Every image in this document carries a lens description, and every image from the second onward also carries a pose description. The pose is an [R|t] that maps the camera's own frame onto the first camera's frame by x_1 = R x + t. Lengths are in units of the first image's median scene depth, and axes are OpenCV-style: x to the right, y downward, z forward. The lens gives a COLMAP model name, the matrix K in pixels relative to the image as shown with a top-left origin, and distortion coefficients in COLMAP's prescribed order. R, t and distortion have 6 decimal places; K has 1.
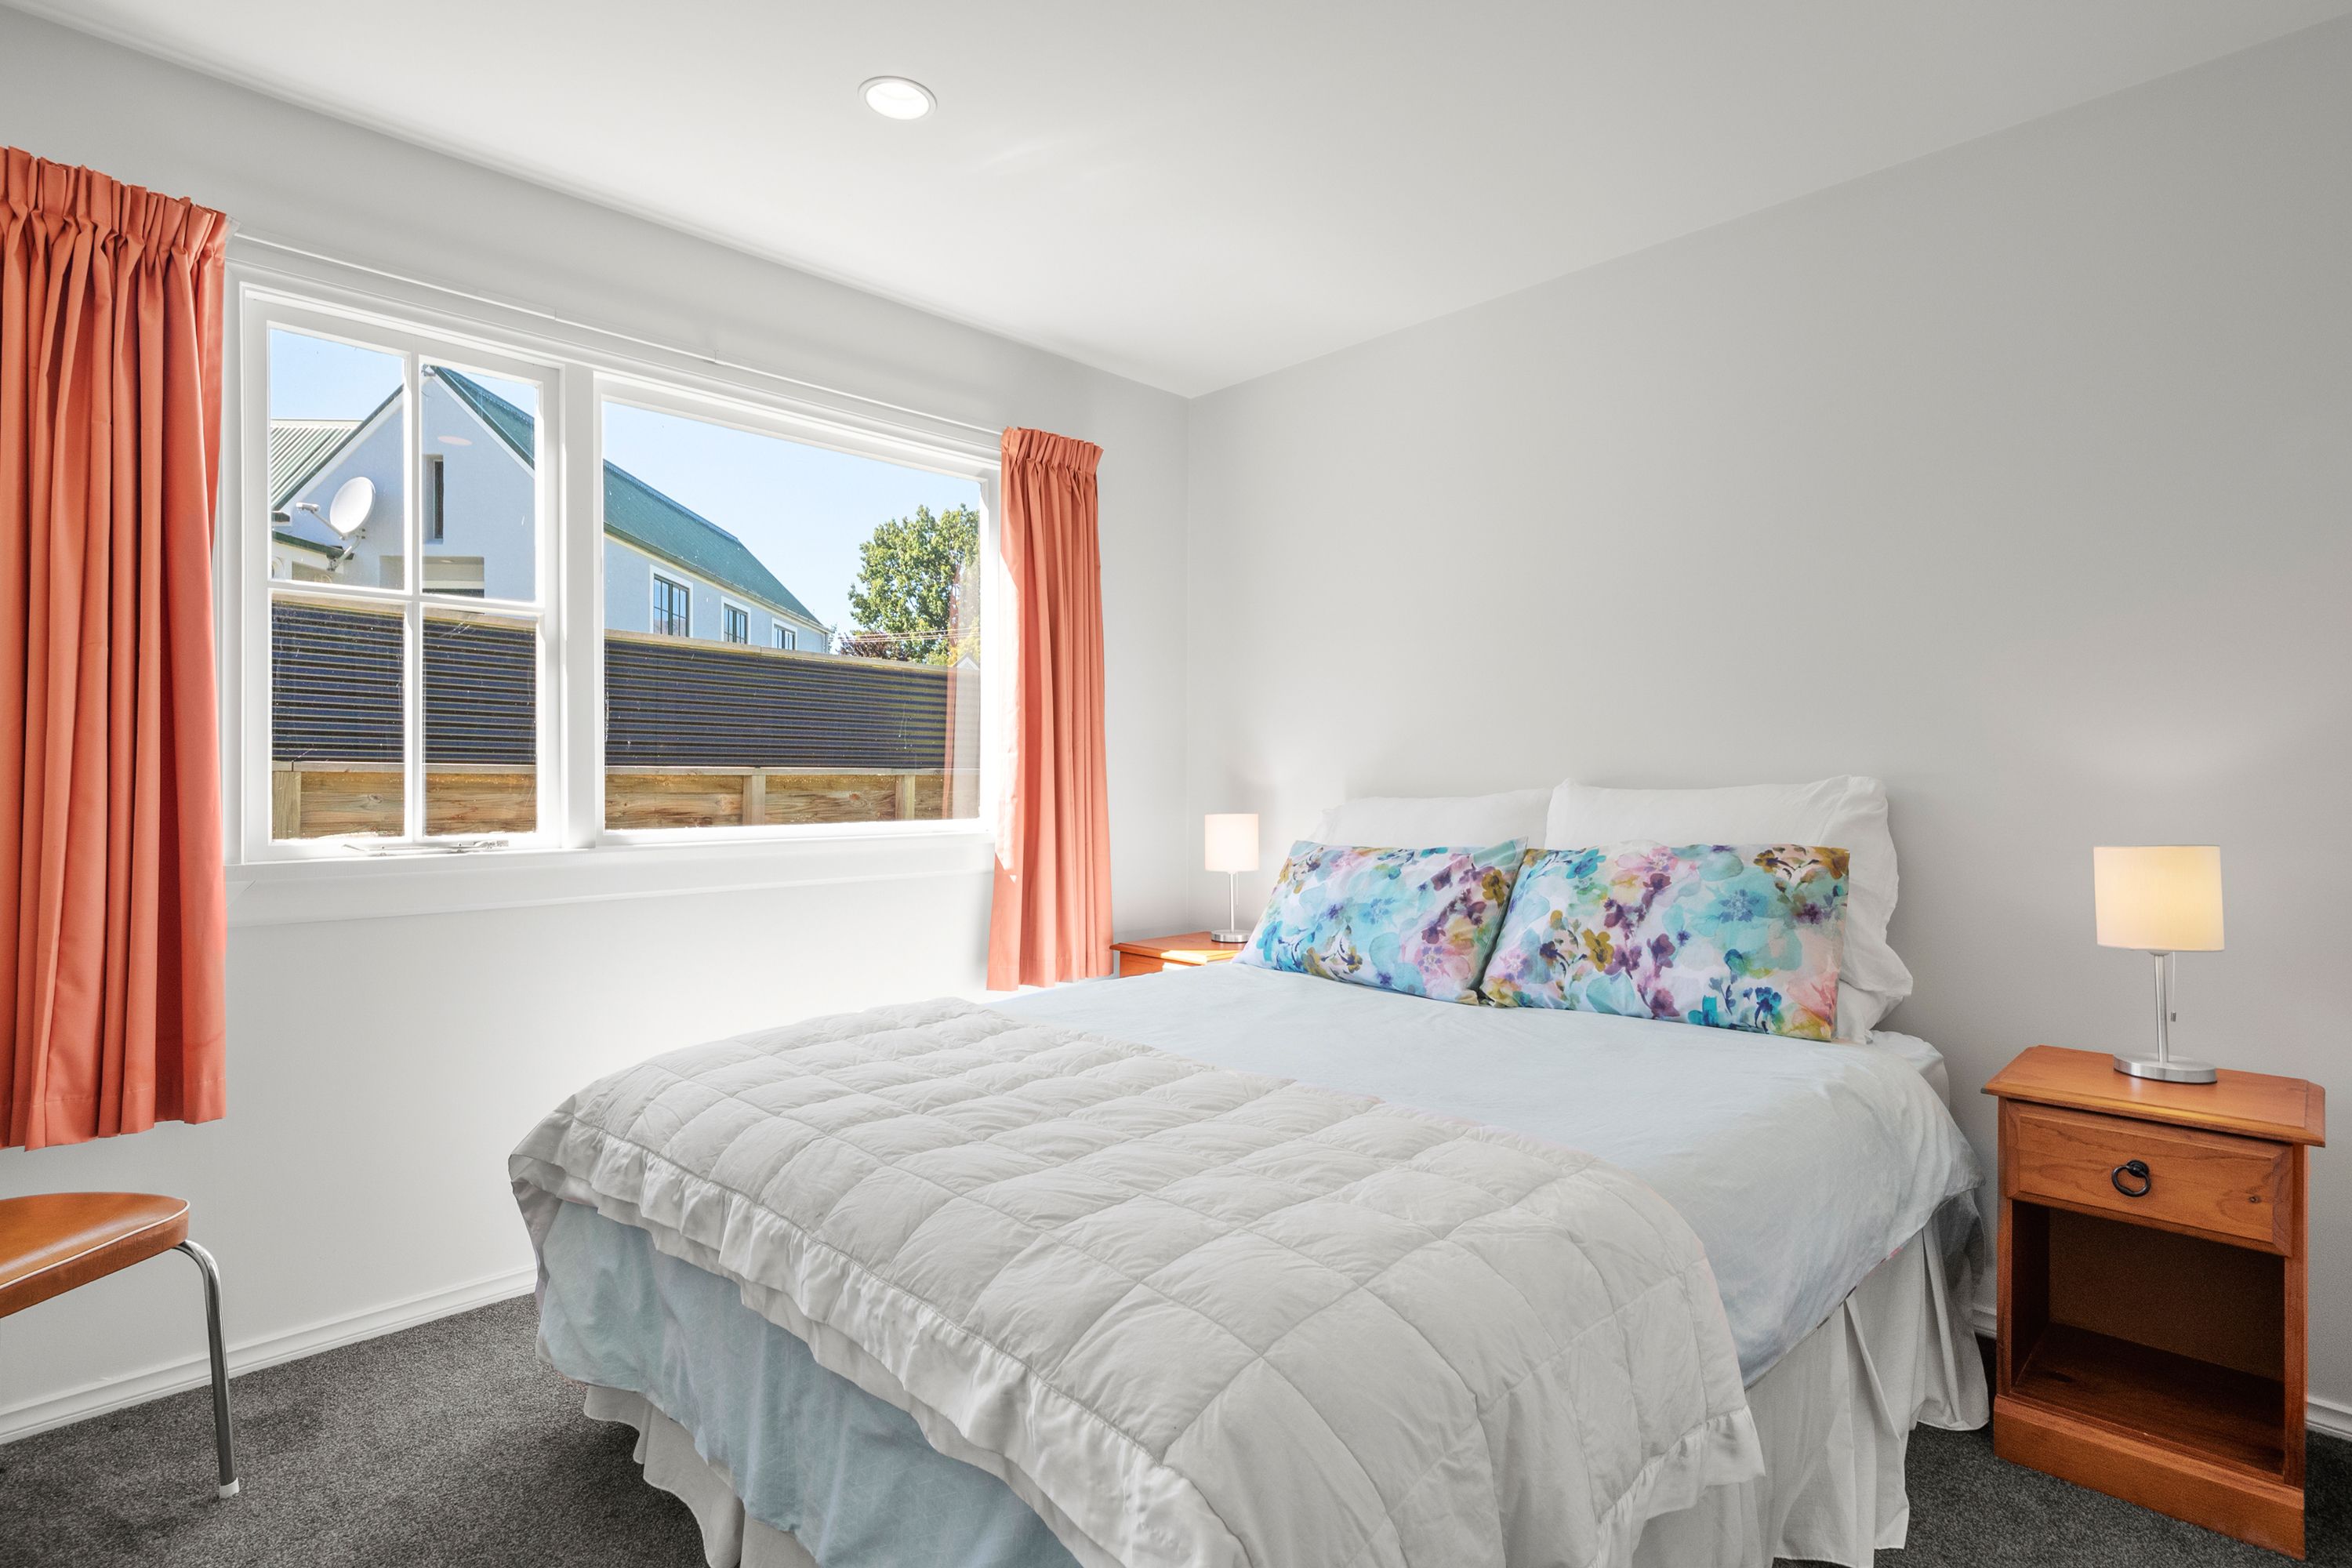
lens RADIAL K [[1165.4, 0, 1176.0], [0, 1165.4, 784.0], [0, 0, 1]] dist [0.000048, 0.000055]
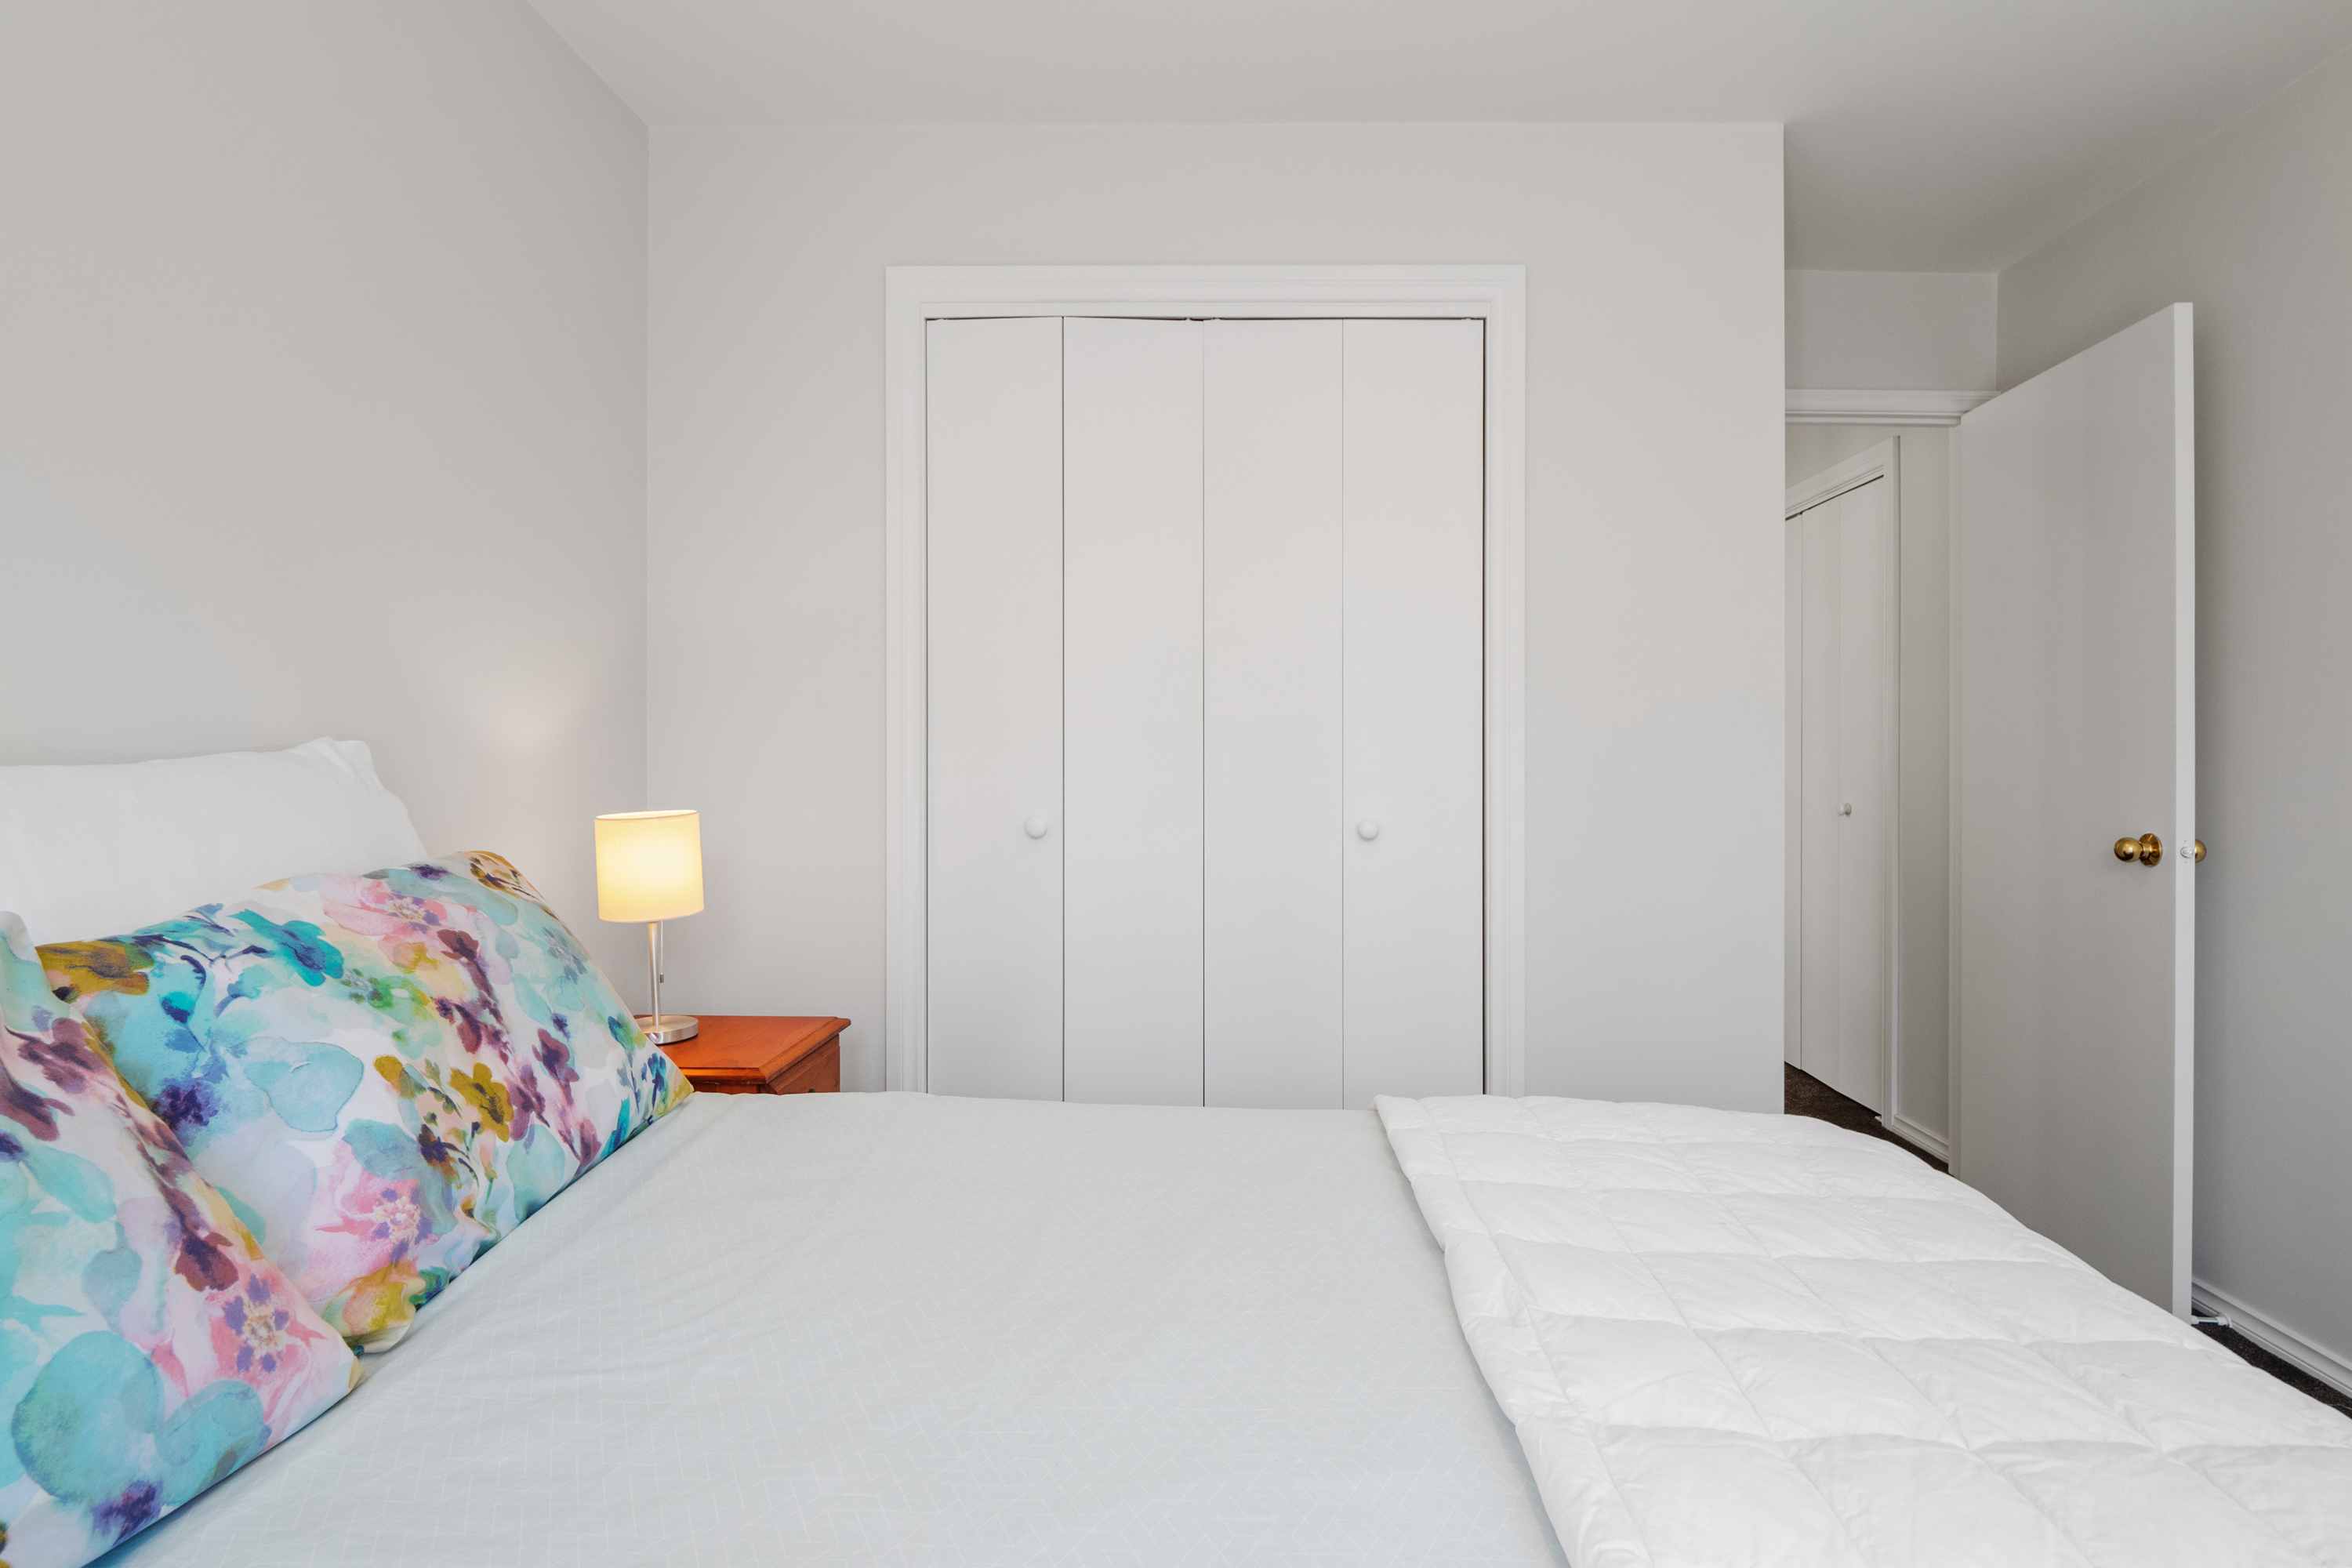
lens RADIAL K [[1165.4, 0, 1176.0], [0, 1165.4, 784.0], [0, 0, 1]] dist [0.000048, 0.000055]
pose [[-0.663939, -0.020884, 0.747495, -0.183886], [-0.001822, 0.999652, 0.026310, -0.001836], [-0.747784, 0.016107, -0.663746, 1.112481]]
